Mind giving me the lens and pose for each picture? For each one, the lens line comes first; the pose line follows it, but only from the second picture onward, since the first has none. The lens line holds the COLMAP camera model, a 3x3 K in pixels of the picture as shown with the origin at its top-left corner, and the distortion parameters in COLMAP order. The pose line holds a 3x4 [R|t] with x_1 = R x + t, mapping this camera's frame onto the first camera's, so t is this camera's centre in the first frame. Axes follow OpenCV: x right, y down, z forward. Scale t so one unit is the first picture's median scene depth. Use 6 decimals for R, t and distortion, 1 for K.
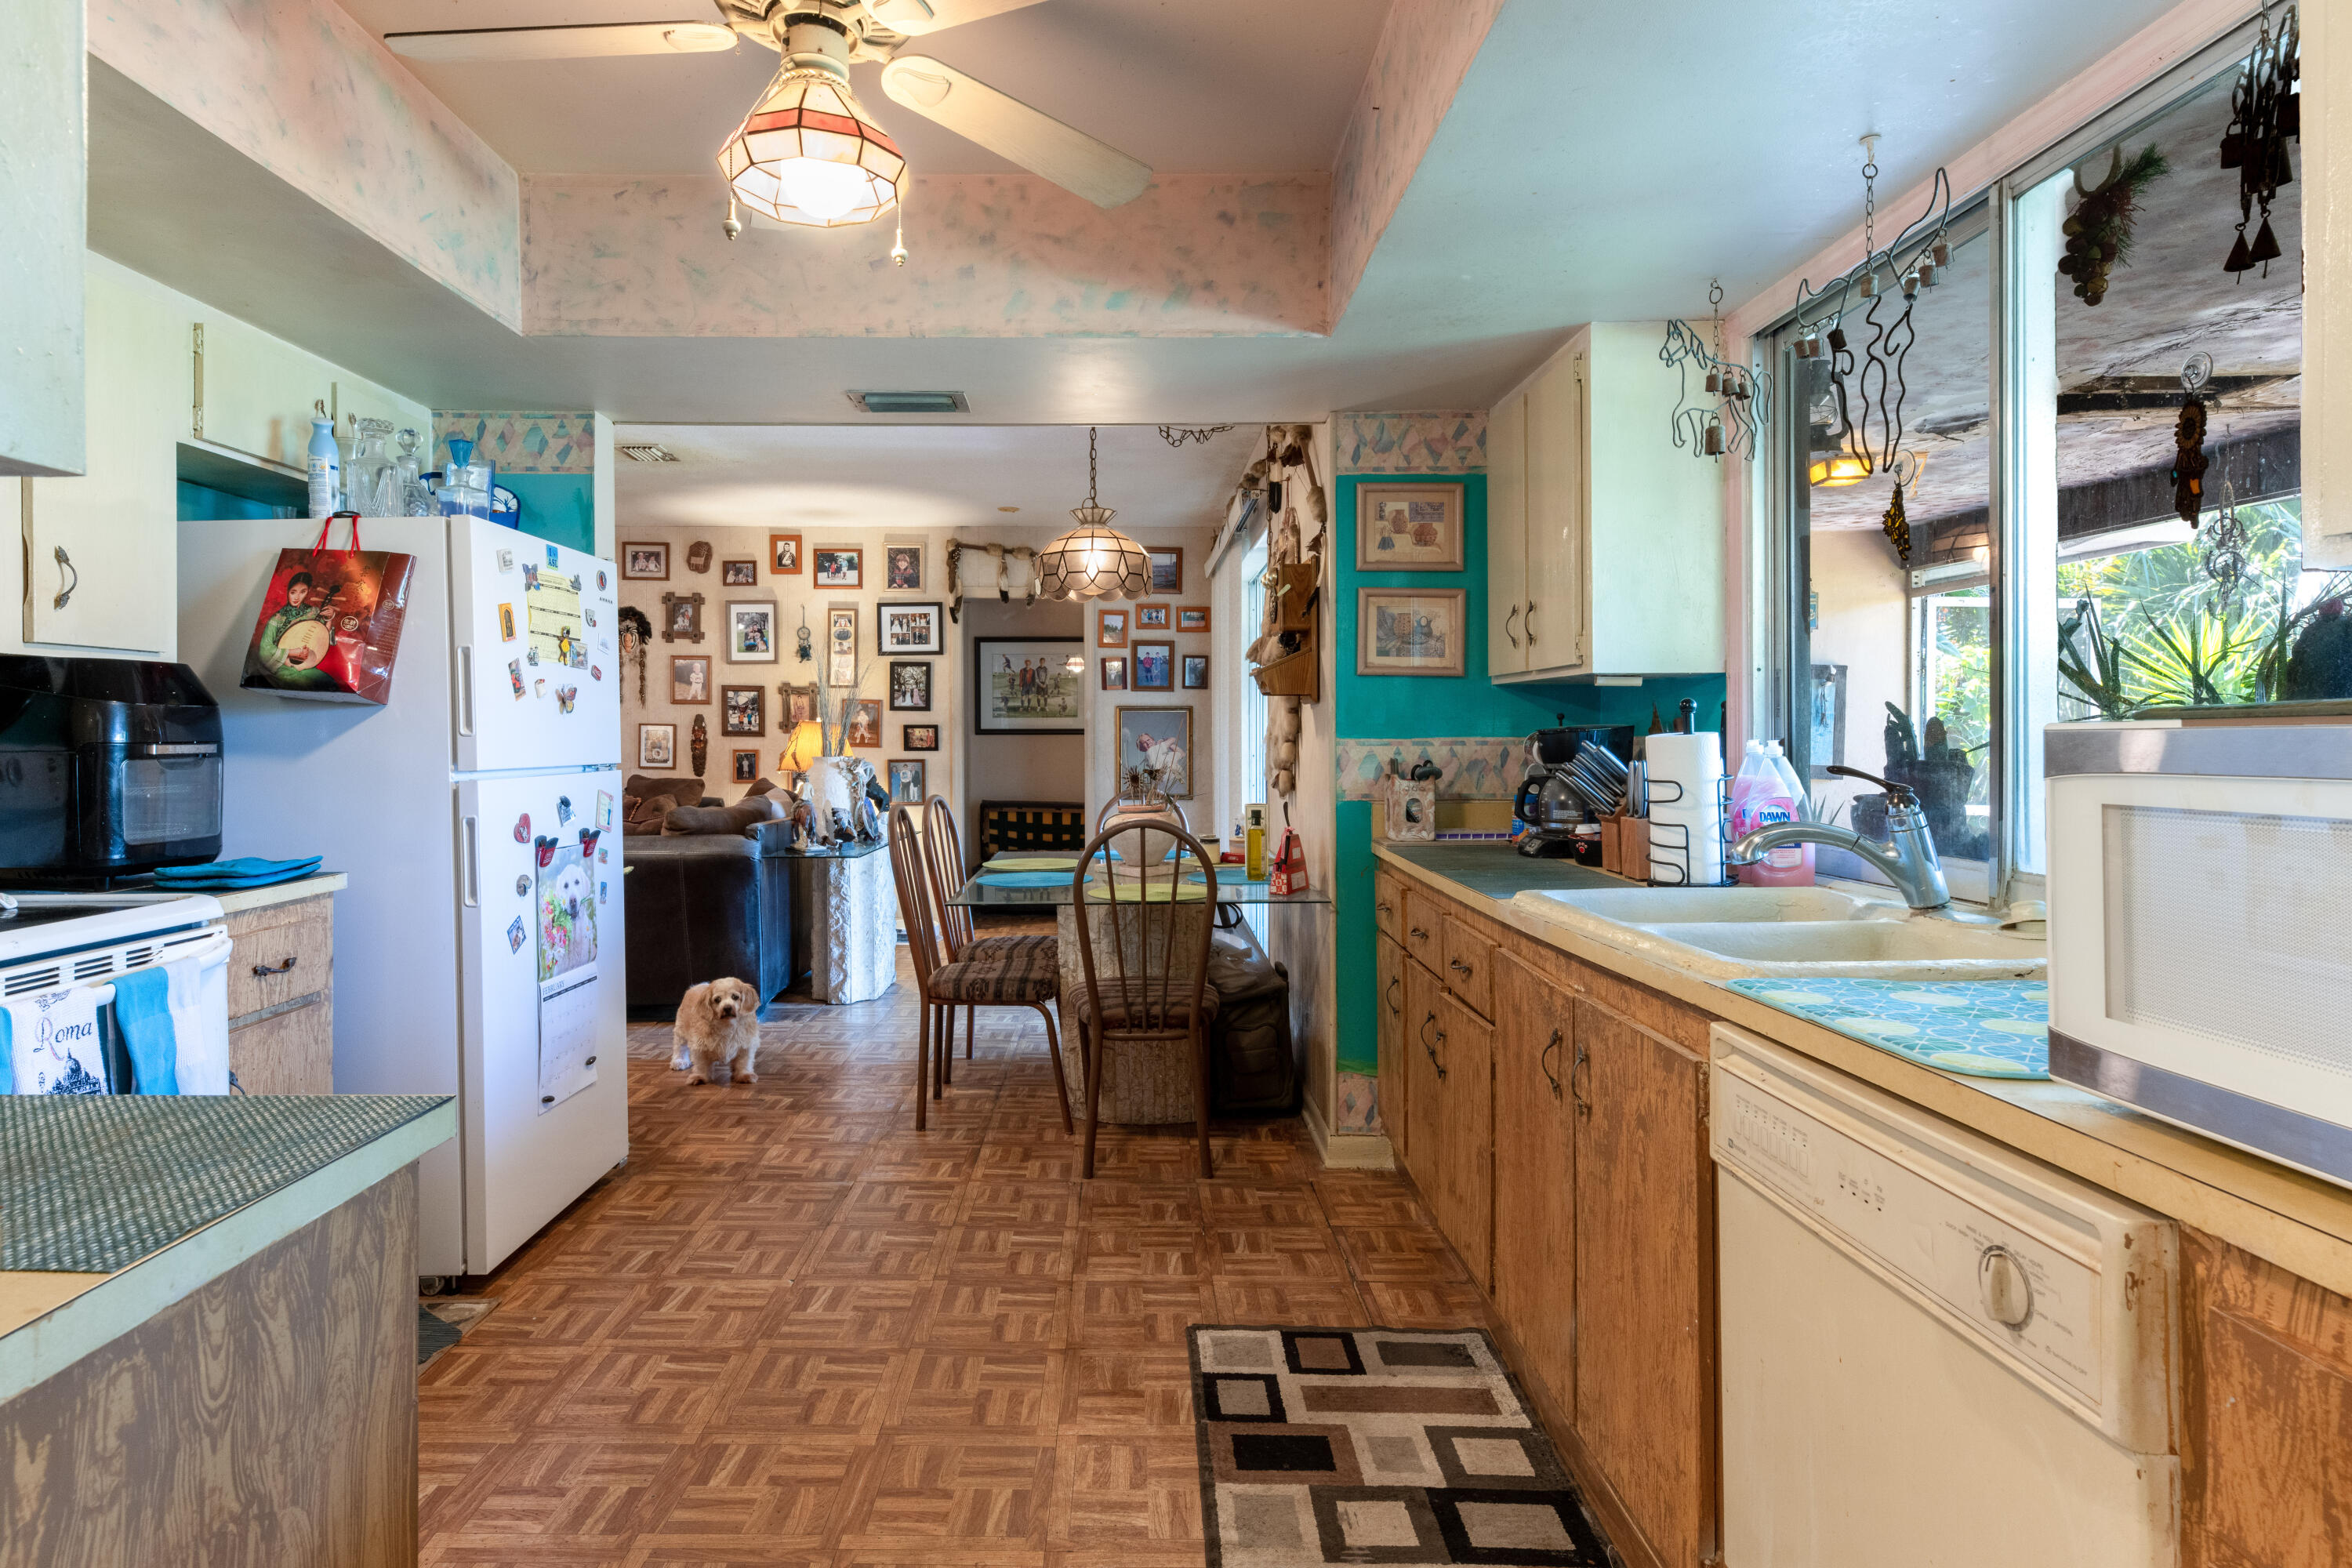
lens RADIAL K [[1272.7, 0, 1115.0], [0, 1272.7, 723.1], [0, 0, 1]] dist [0.004340, 0.000229]
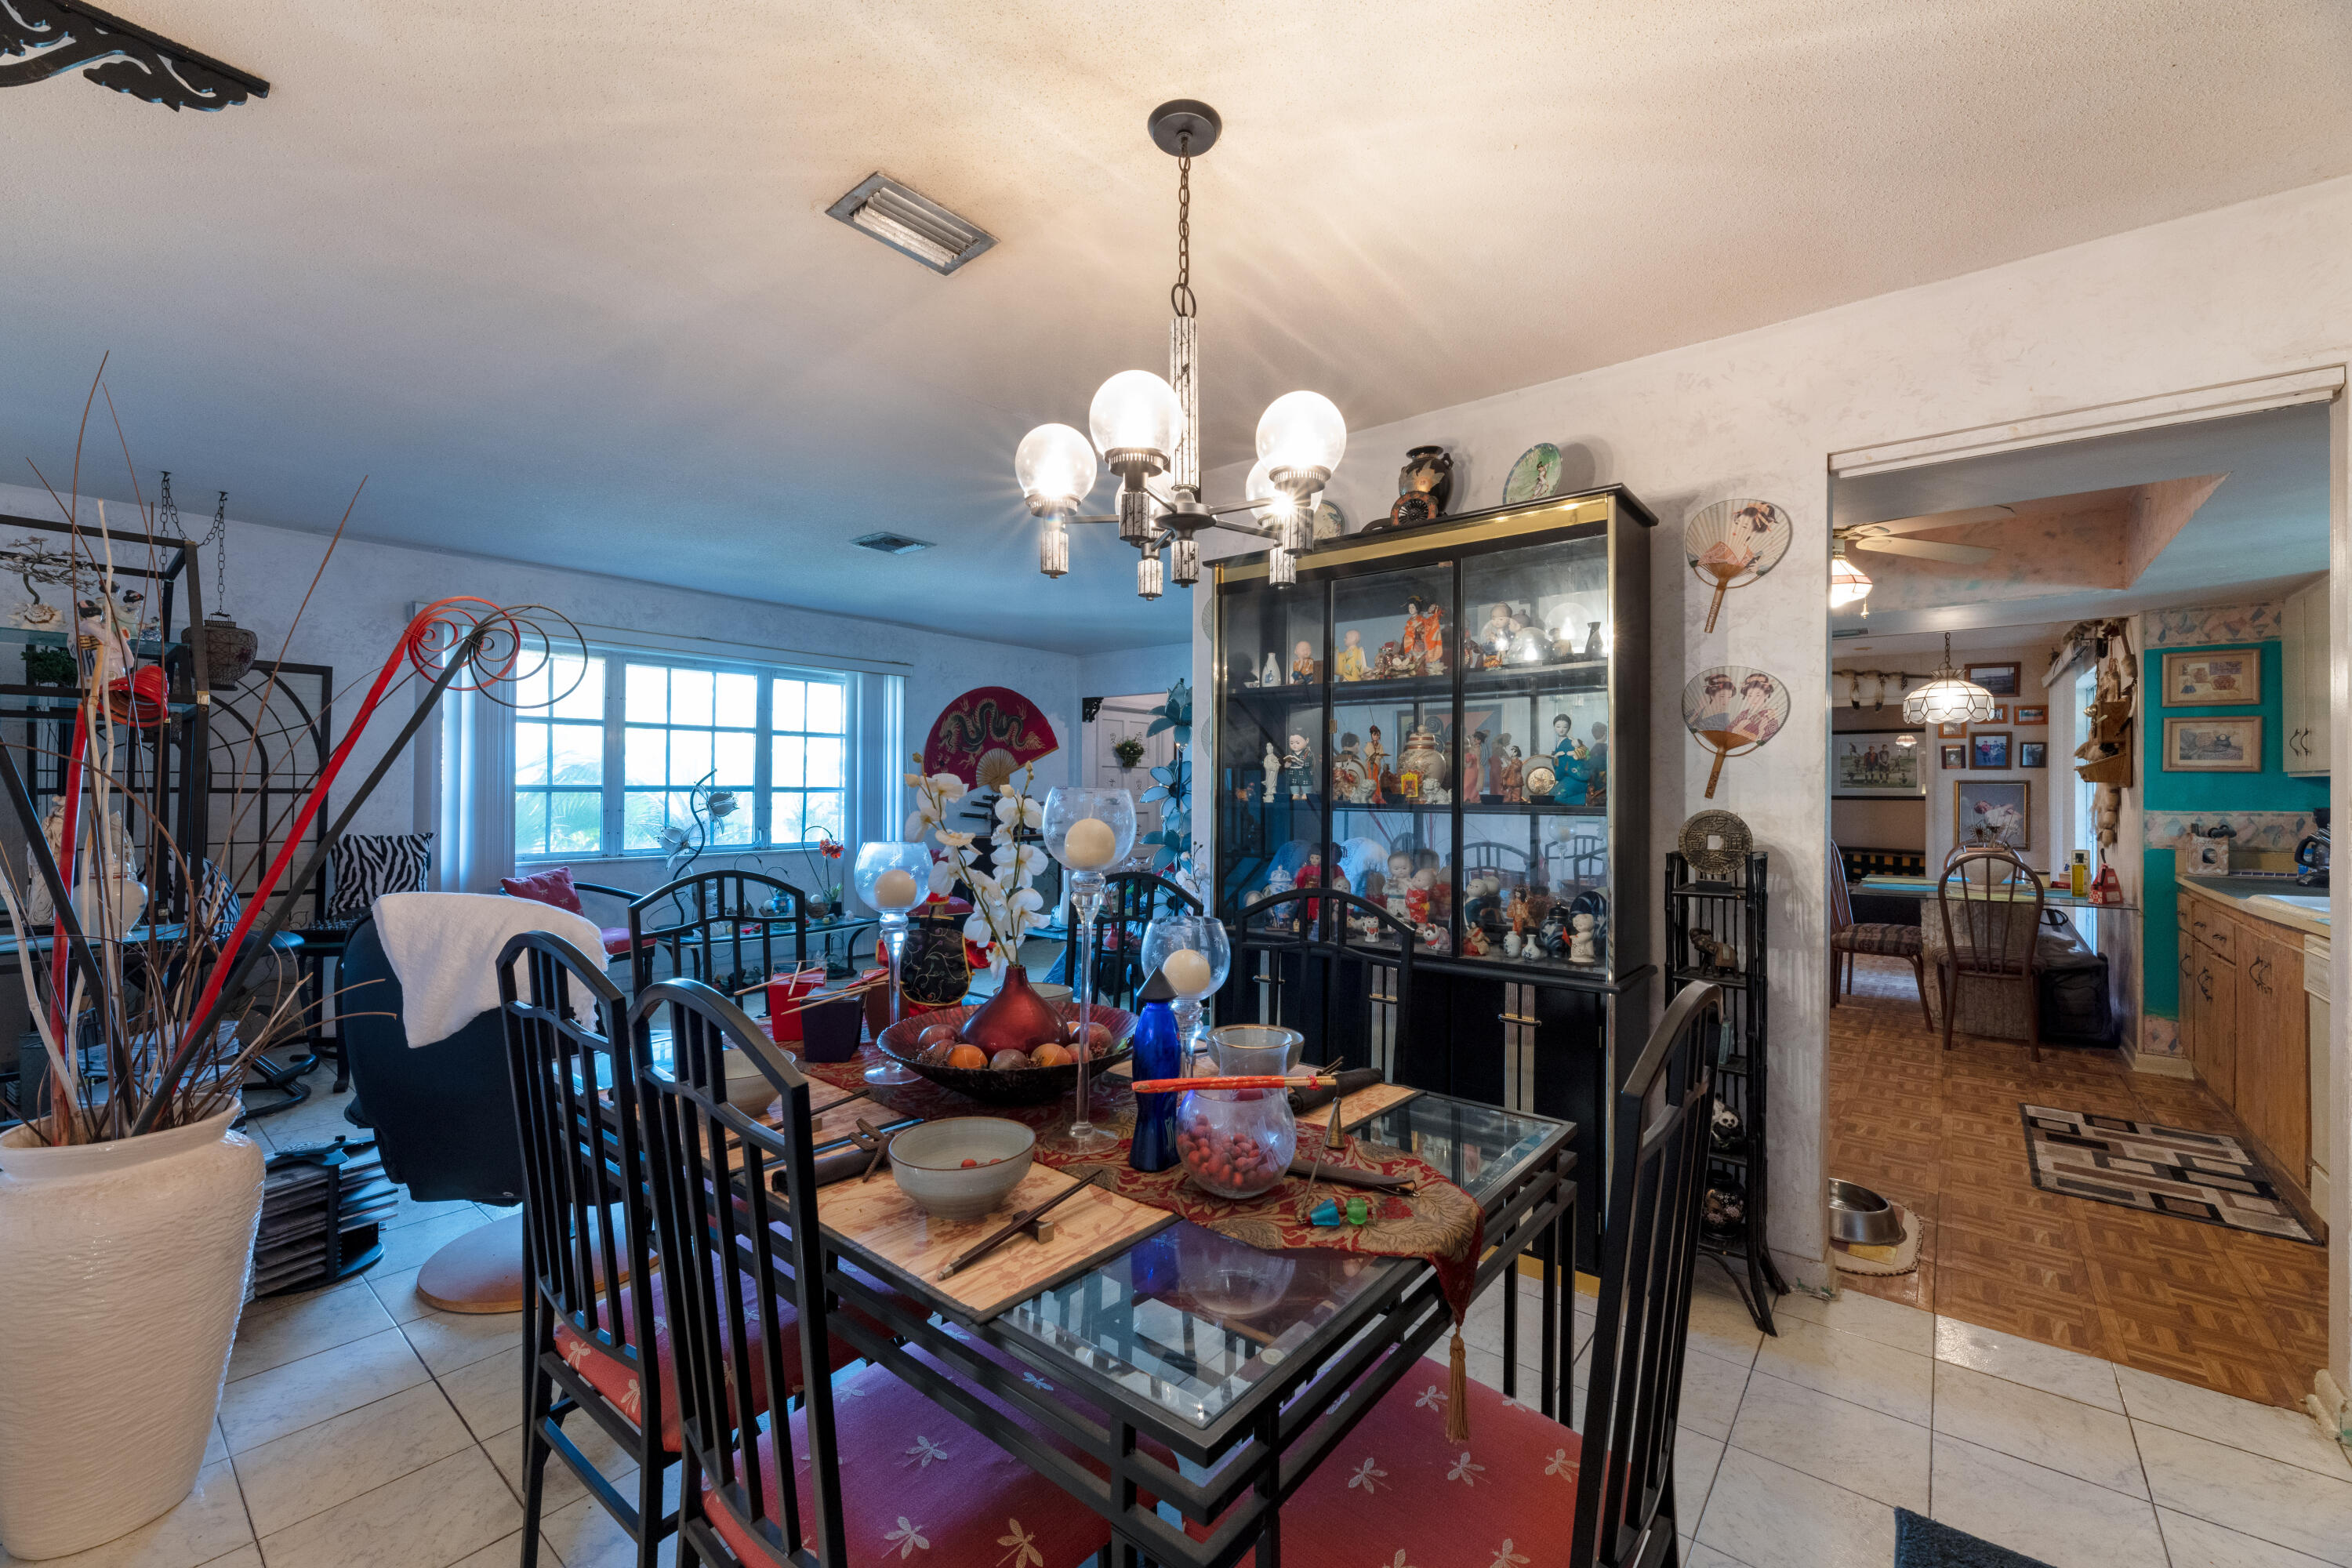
lens RADIAL K [[952.5, 0, 1163.8], [0, 952.5, 788.8], [0, 0, 1]] dist [-0.001723, -0.000247]
pose [[0.776846, 0.003808, -0.629679, -0.035150], [-0.000317, 0.999984, 0.005656, -0.021816], [0.629690, -0.004194, 0.776835, -0.729708]]
